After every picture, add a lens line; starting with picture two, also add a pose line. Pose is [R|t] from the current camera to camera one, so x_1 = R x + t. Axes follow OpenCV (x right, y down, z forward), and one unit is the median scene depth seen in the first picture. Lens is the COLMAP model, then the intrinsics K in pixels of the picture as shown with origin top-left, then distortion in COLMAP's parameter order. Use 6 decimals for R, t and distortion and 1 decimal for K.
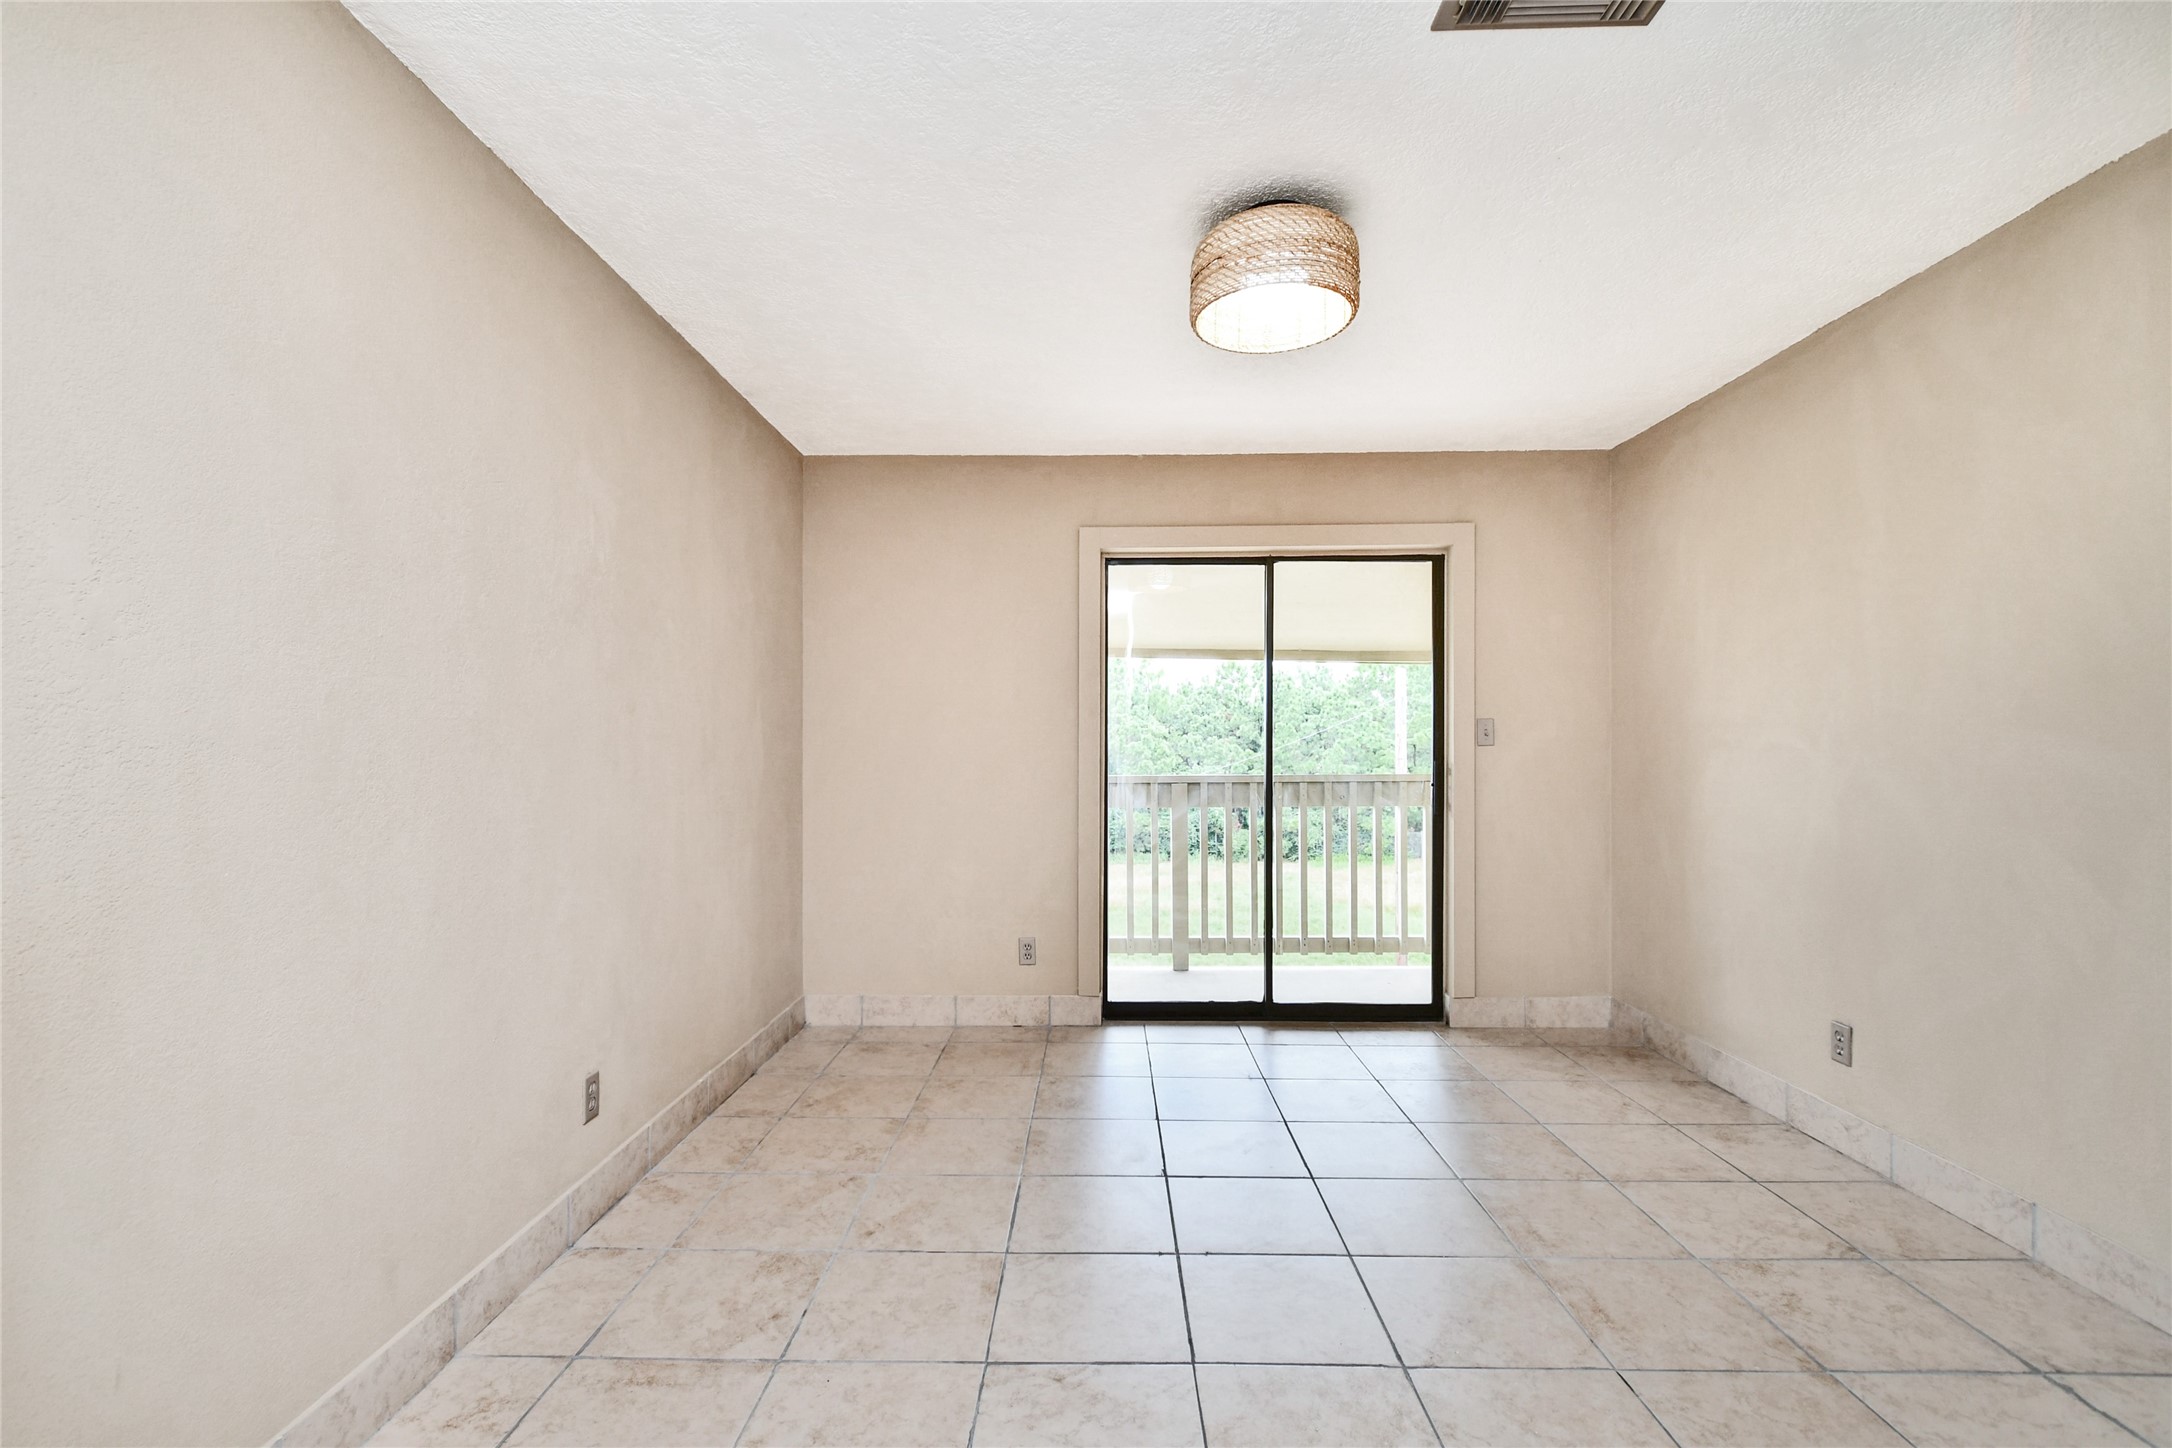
lens RADIAL K [[969.5, 0, 1086.0], [0, 969.5, 724.0], [0, 0, 1]] dist [0.000920, 0.000109]
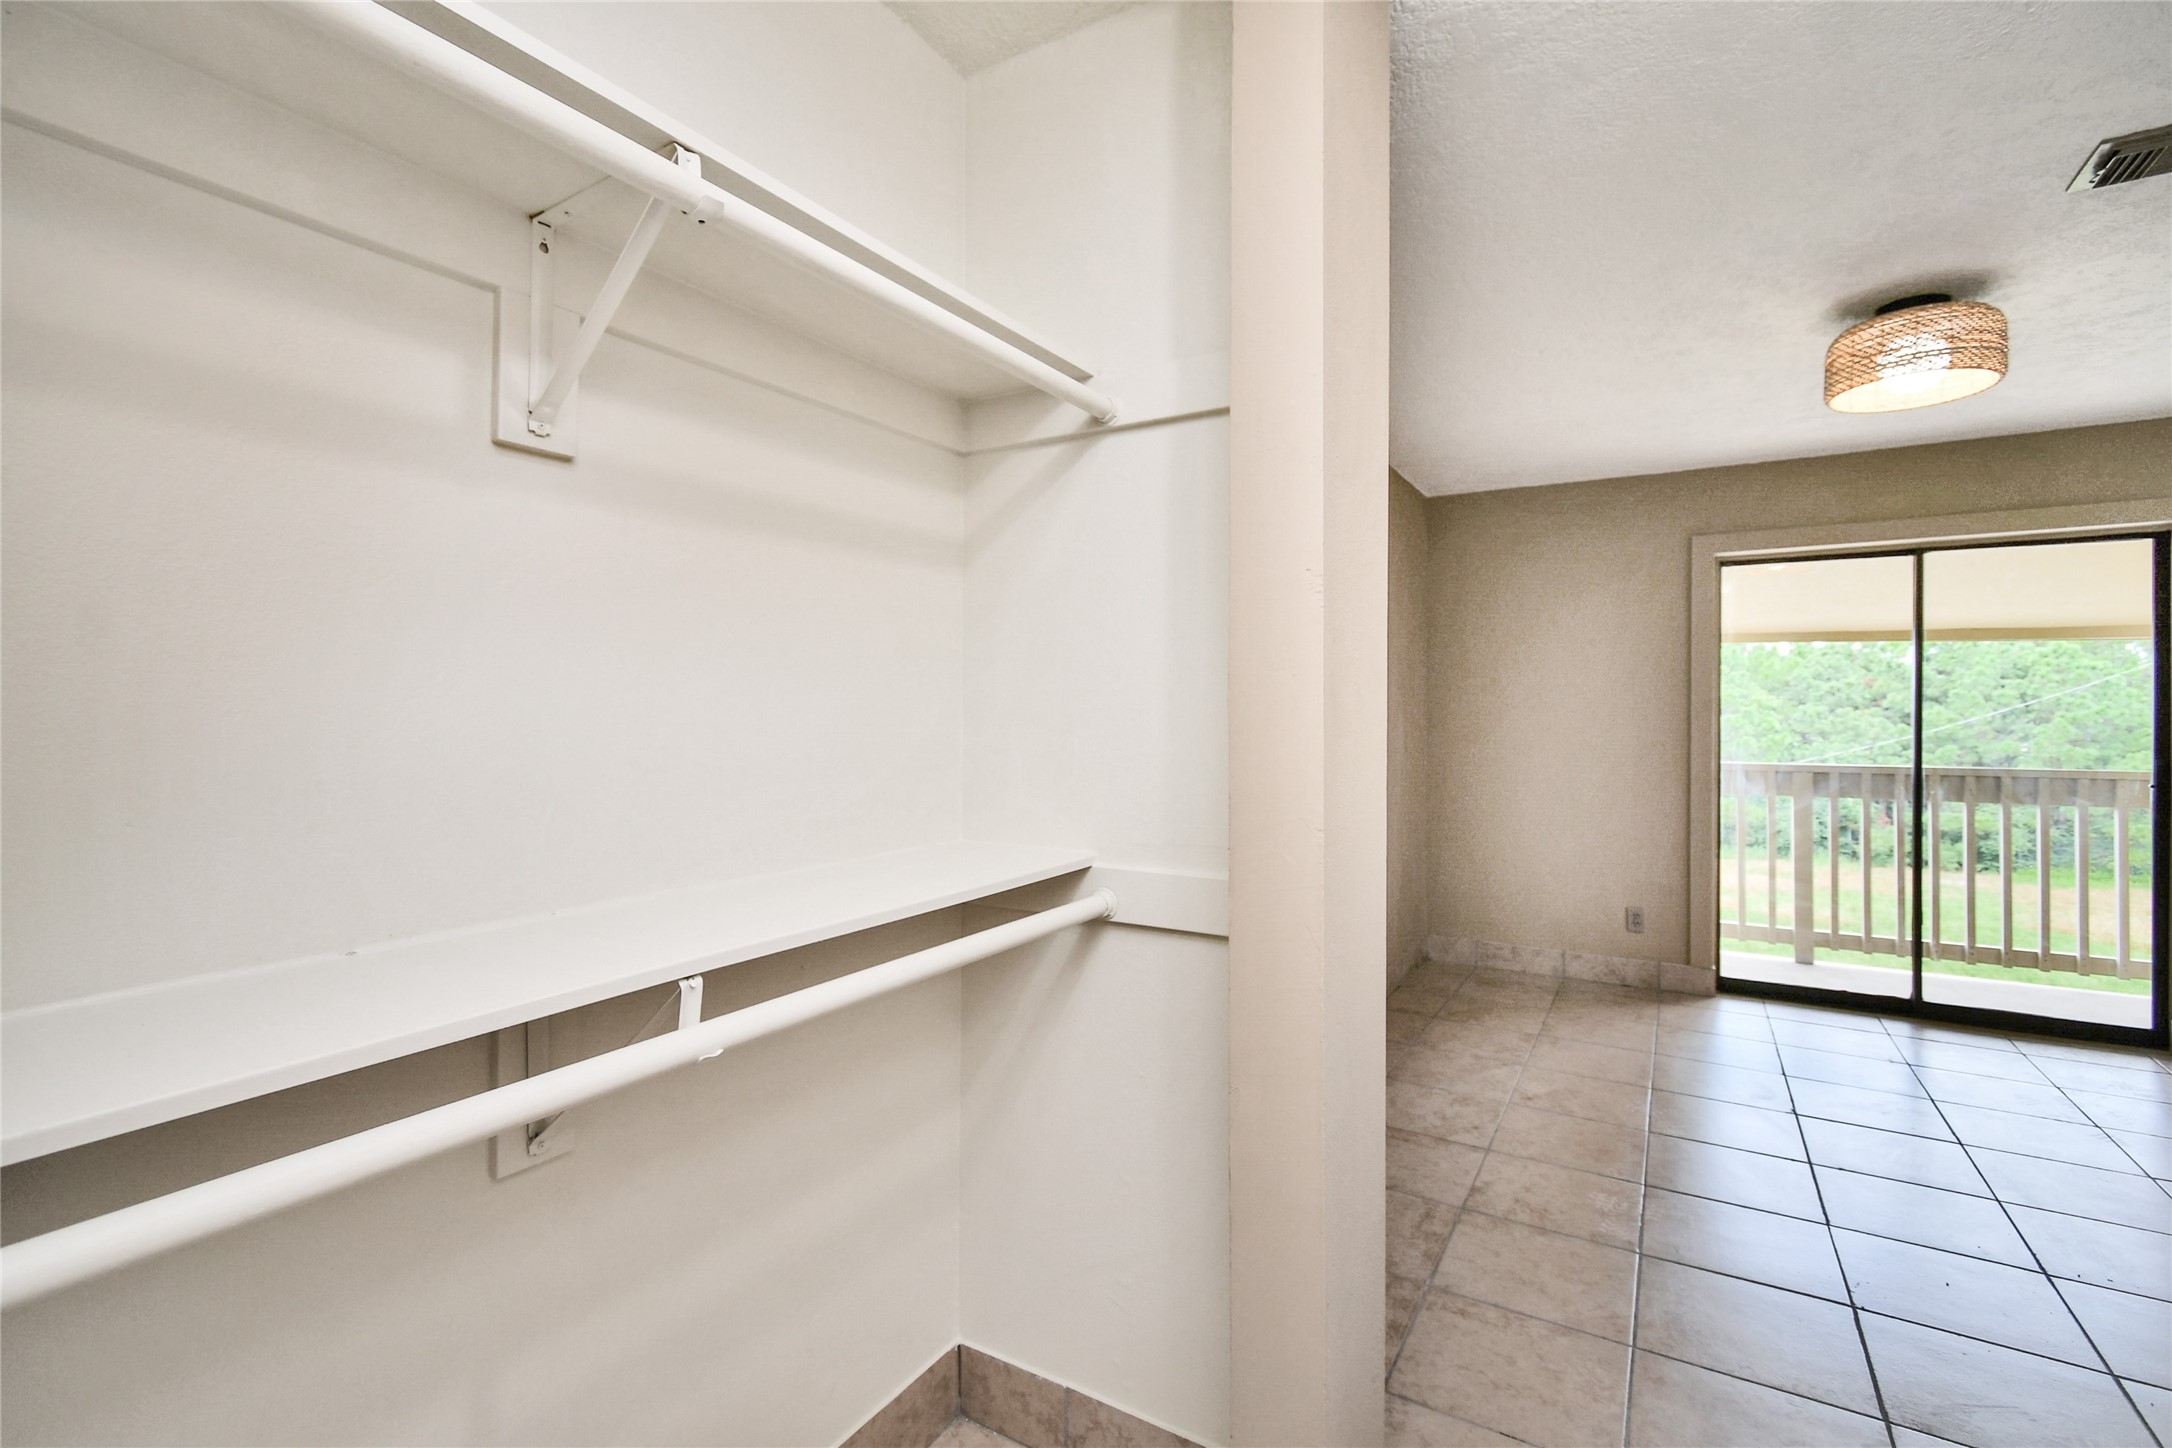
lens RADIAL K [[990.3, 0, 1081.5], [0, 990.3, 698.1], [0, 0, 1]] dist [0.010822, 0.000140]
pose [[0.866149, 0.001189, -0.499784, -0.039172], [0.002896, 0.999968, 0.007399, -0.028923], [0.499777, -0.007856, 0.866118, -0.293128]]
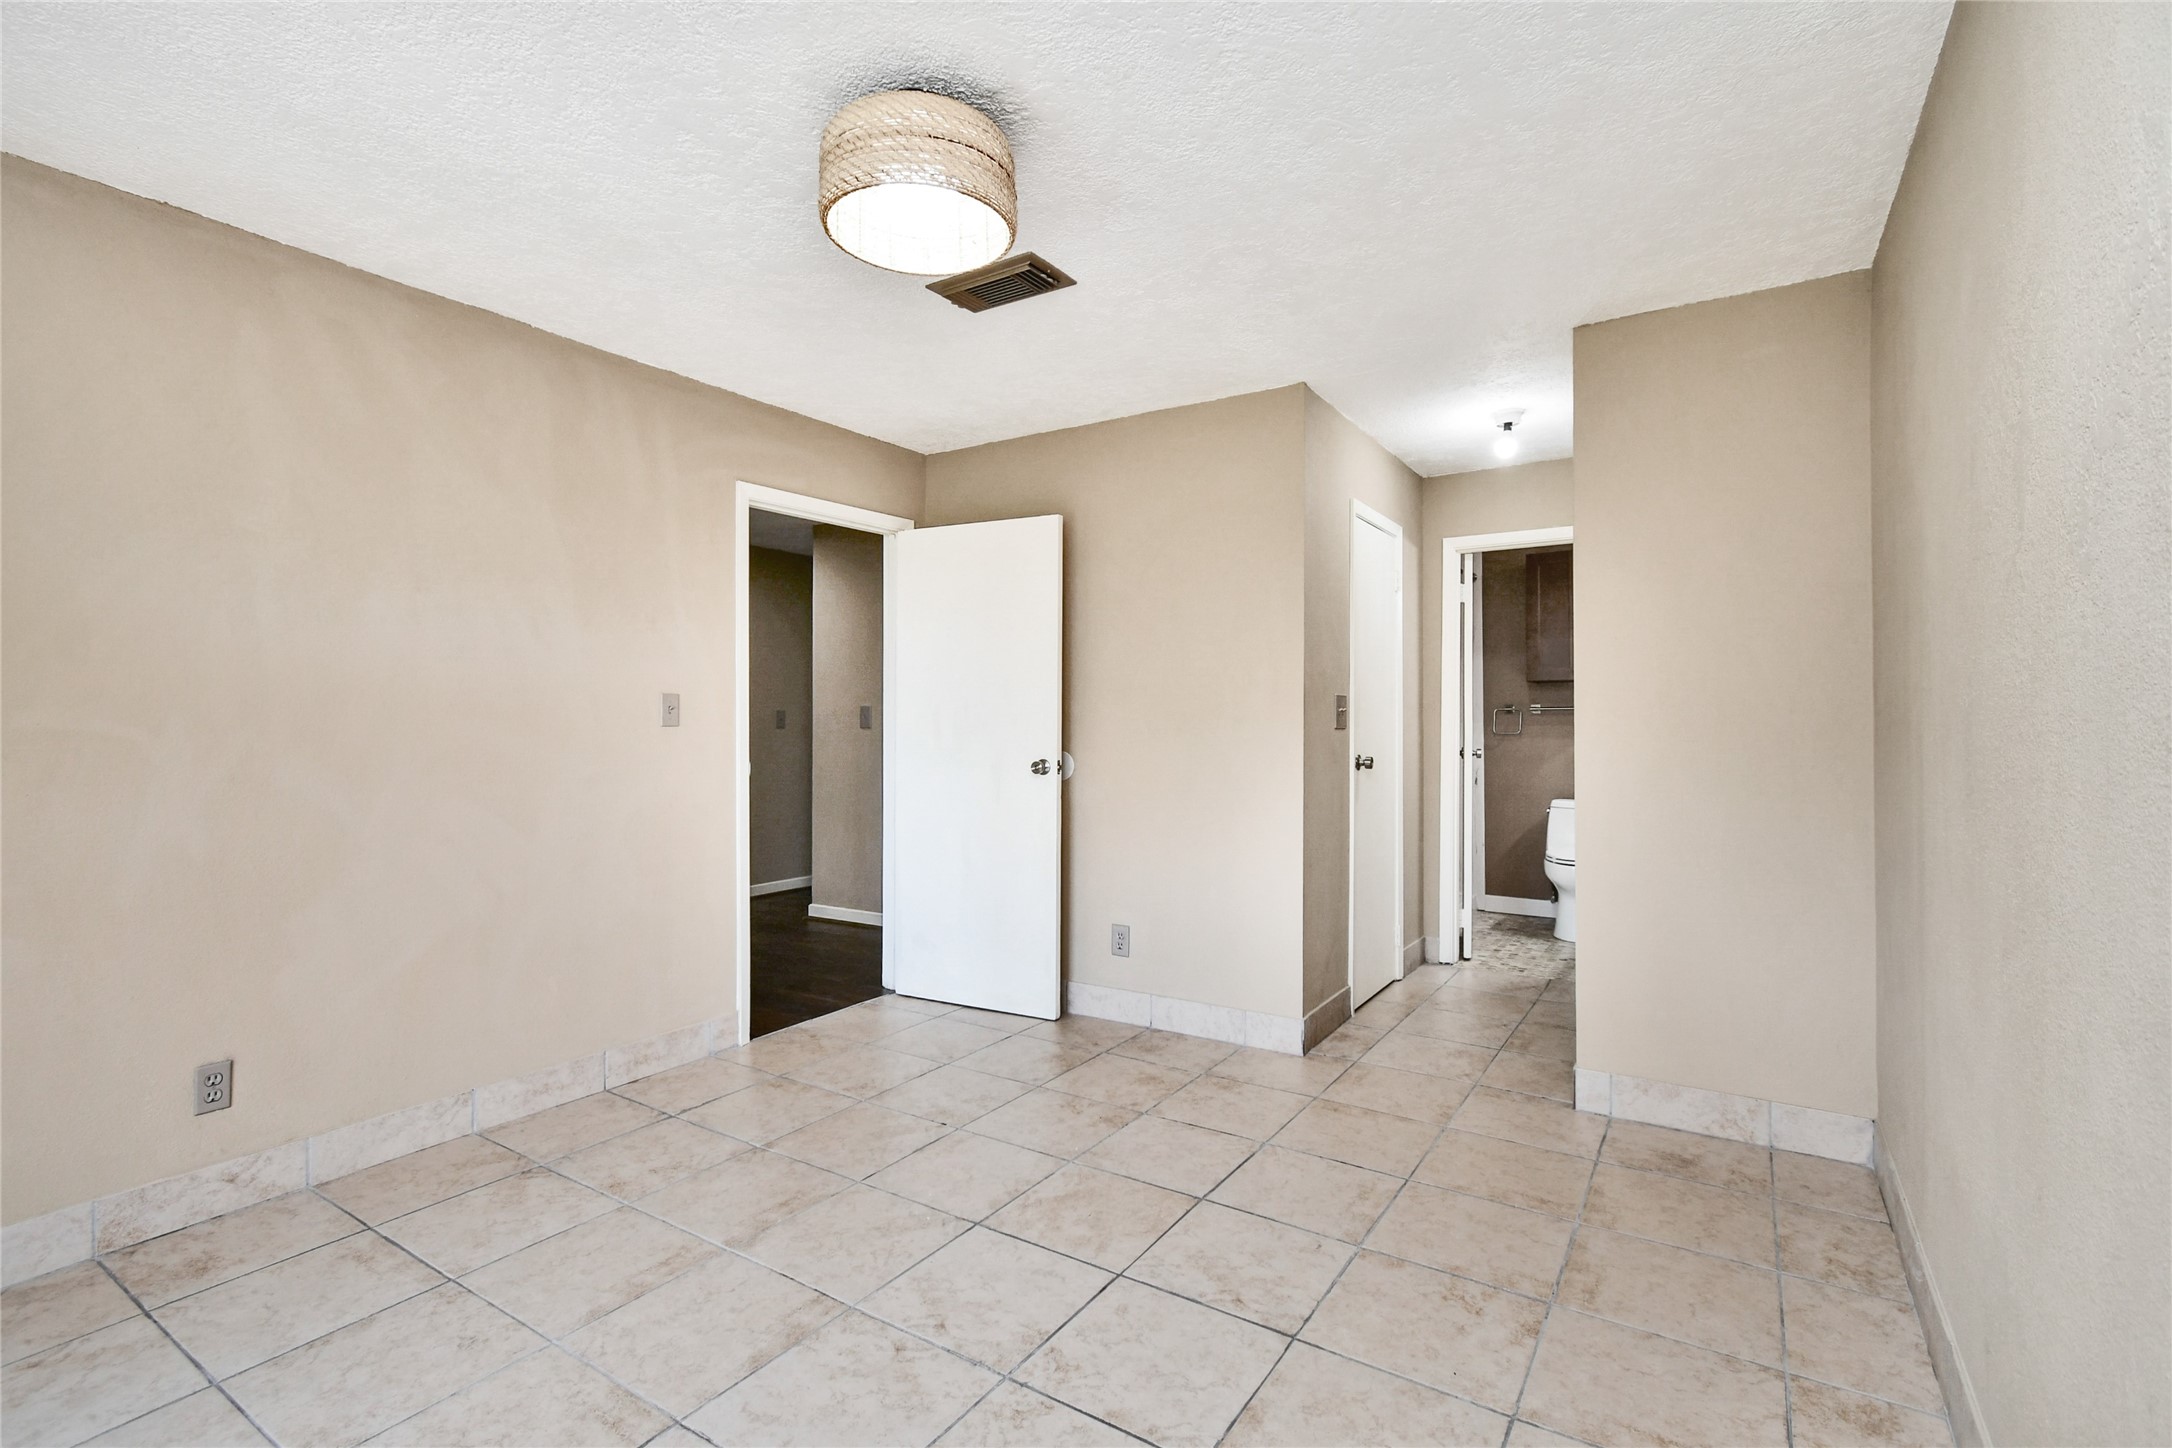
lens RADIAL K [[989.4, 0, 1088.1], [0, 989.4, 694.7], [0, 0, 1]] dist [-0.008452, -0.000300]
pose [[-0.847593, 0.017863, 0.530346, -0.209727], [-0.007114, 0.998961, -0.045016, 0.015392], [-0.530599, -0.041928, -0.846585, 0.882710]]
